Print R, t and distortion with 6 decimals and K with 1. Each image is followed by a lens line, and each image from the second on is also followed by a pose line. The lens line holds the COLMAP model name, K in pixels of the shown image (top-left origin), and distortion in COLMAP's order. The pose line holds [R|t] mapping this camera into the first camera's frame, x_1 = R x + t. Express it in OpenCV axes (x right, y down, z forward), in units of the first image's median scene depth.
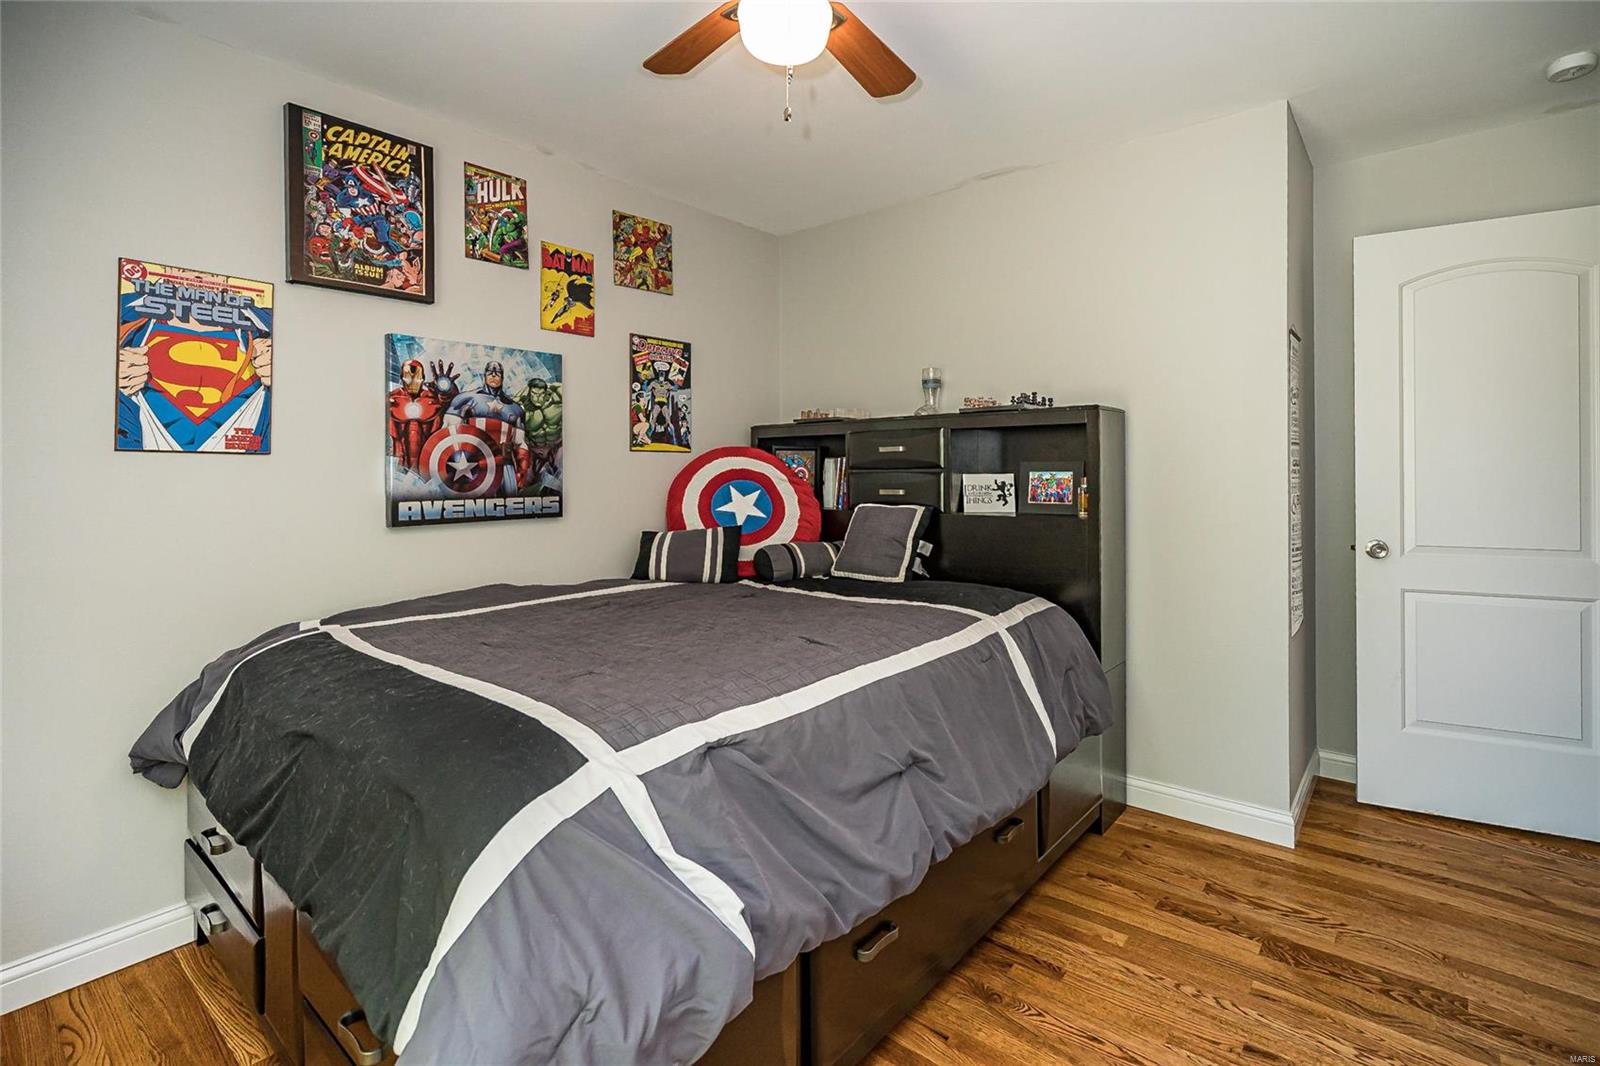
lens RADIAL K [[735.8, 0, 838.8], [0, 735.8, 473.6], [0, 0, 1]] dist [-0.007544, 0.001151]
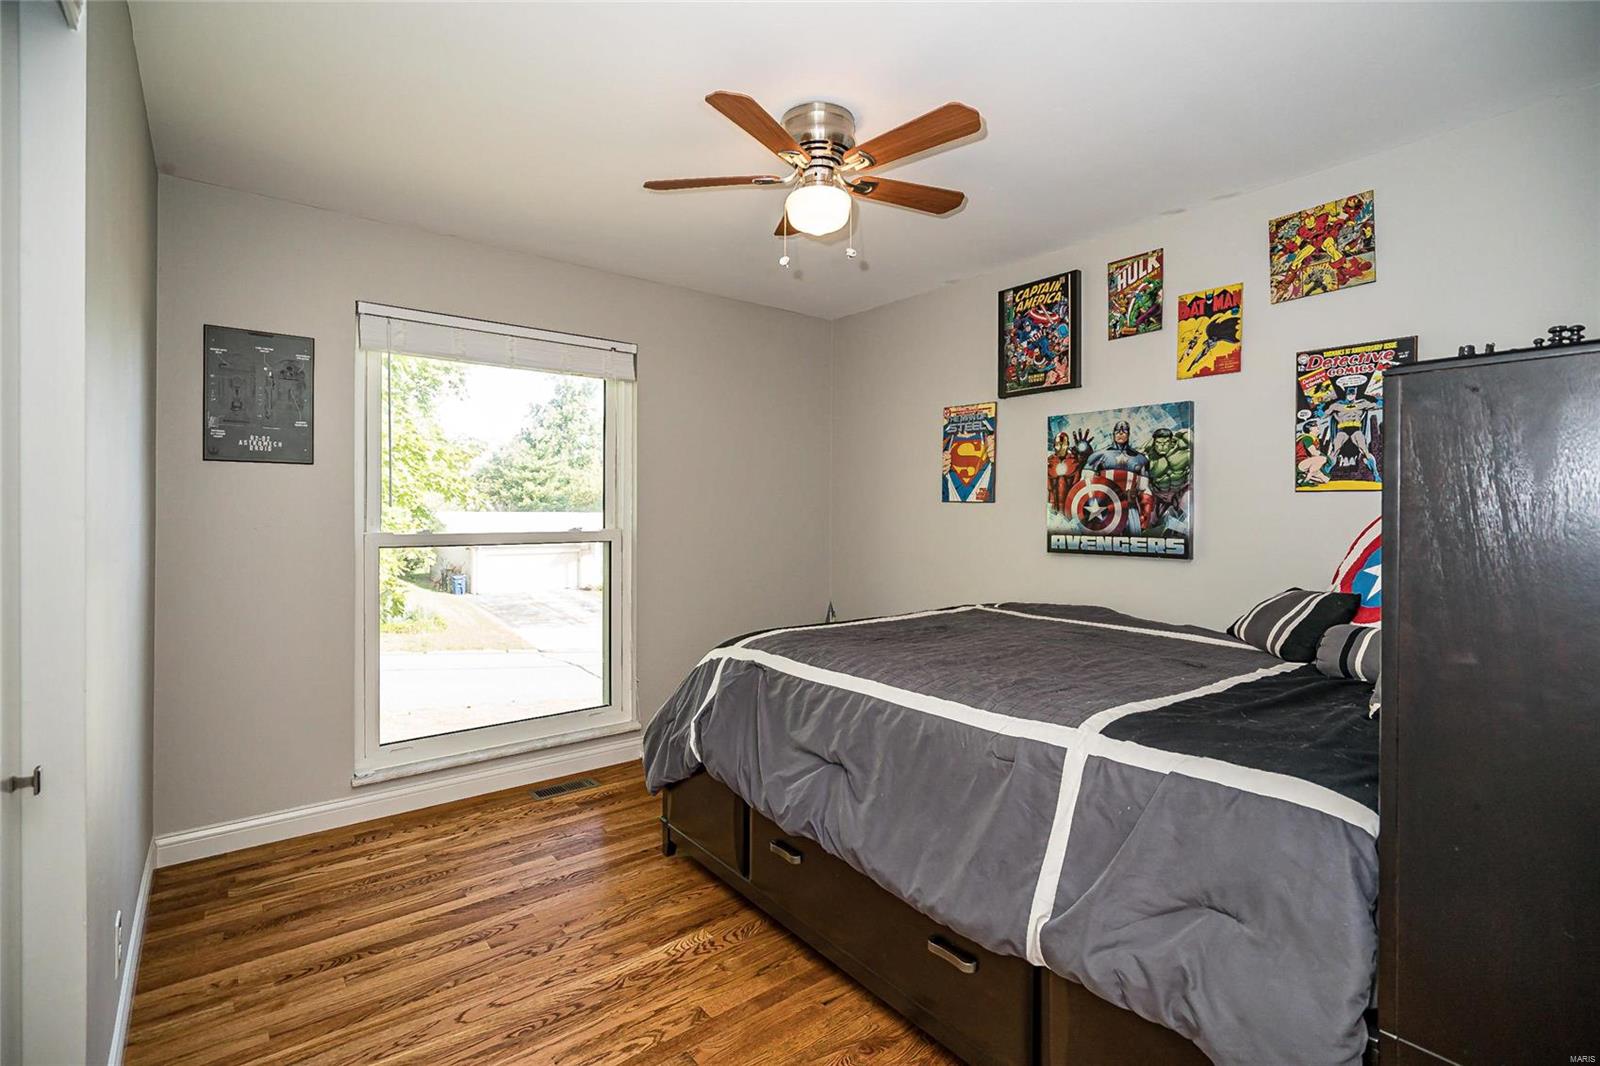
lens RADIAL K [[735.8, 0, 800.7], [0, 735.8, 517.6], [0, 0, 1]] dist [-0.007544, 0.001151]
pose [[-0.220009, 0.012176, -0.975422, 0.798988], [-0.010099, 0.999840, 0.014758, -0.009540], [0.975445, 0.013097, -0.219851, 0.754860]]
